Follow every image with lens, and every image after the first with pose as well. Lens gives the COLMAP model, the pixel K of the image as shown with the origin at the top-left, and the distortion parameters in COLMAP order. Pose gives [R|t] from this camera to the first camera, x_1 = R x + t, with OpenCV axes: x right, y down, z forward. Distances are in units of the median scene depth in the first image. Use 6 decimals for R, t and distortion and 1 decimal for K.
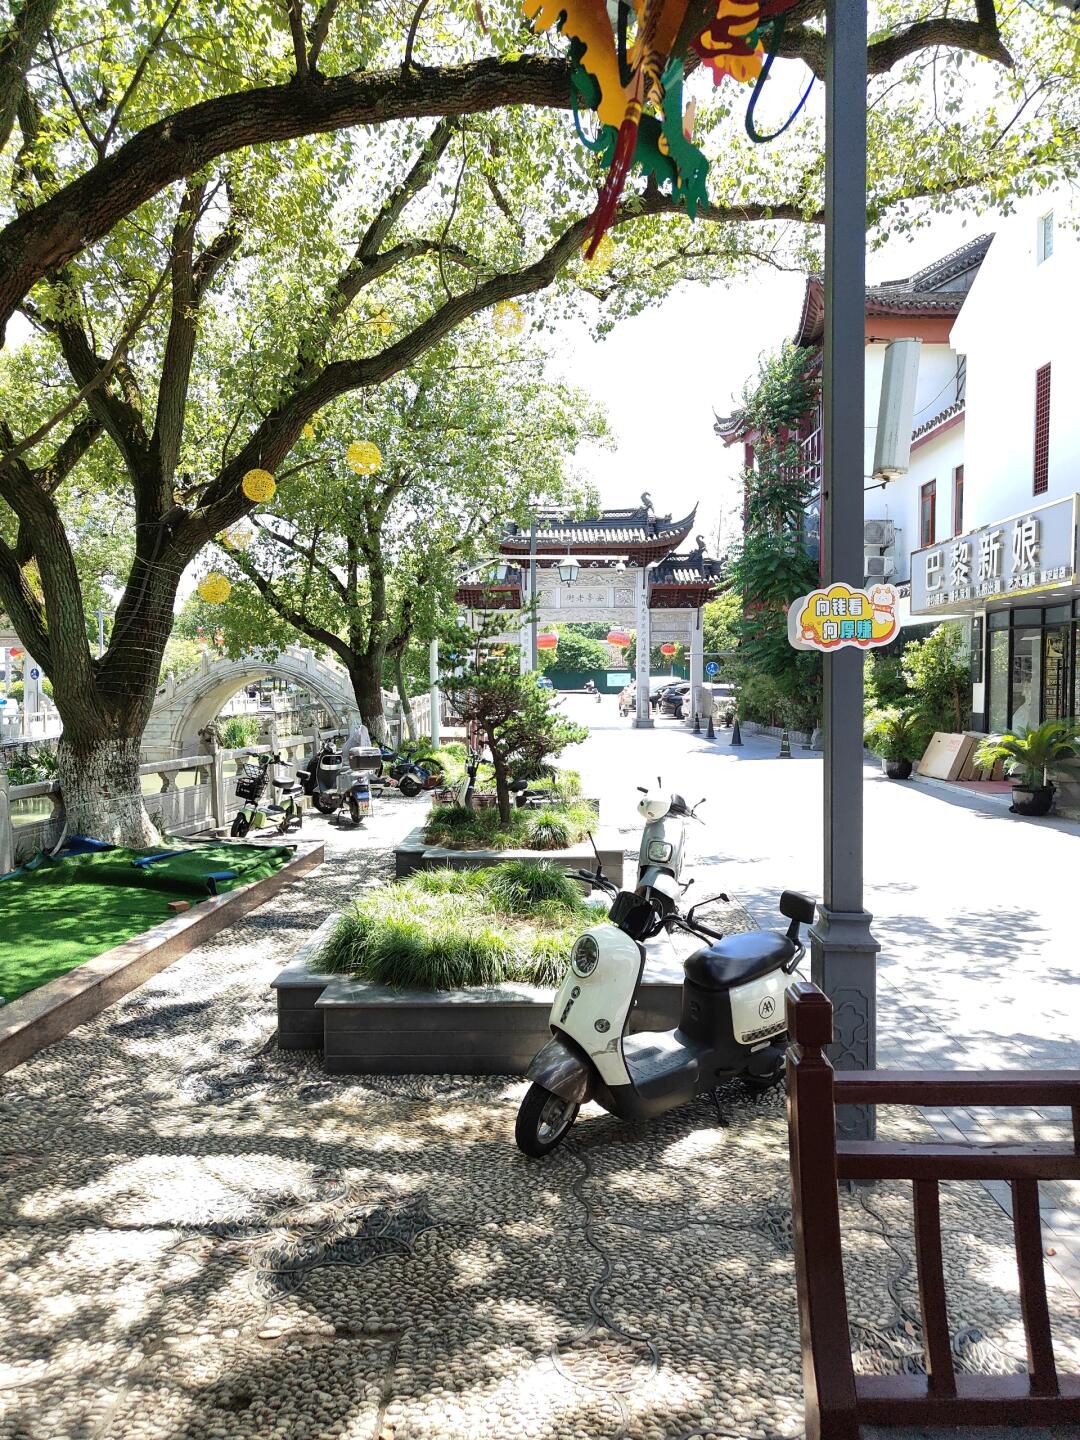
lens RADIAL K [[976.0, 0, 540.5], [0, 976.0, 721.5], [0, 0, 1]] dist [0.001006, 0.000032]
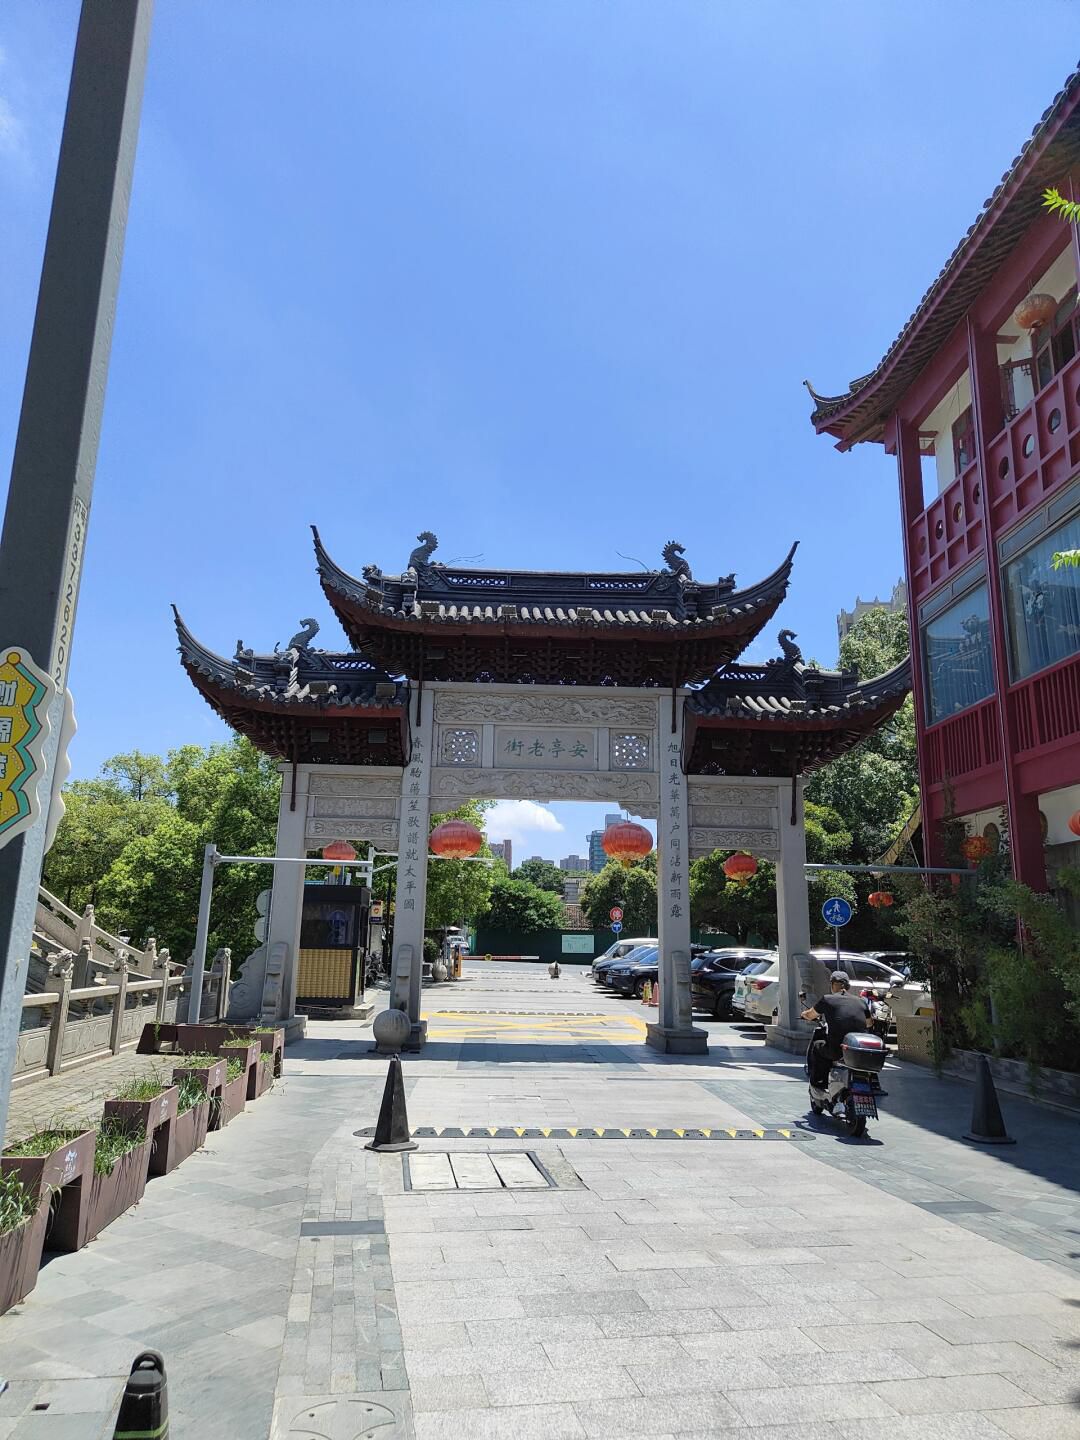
lens RADIAL K [[976.0, 0, 543.7], [0, 976.0, 719.7], [0, 0, 1]] dist [0.001006, 0.000032]
pose [[0.997969, 0.037601, 0.051411, 0.021359], [-0.022545, 0.963429, -0.267014, -0.018292], [-0.059571, 0.265312, 0.962320, 0.561798]]
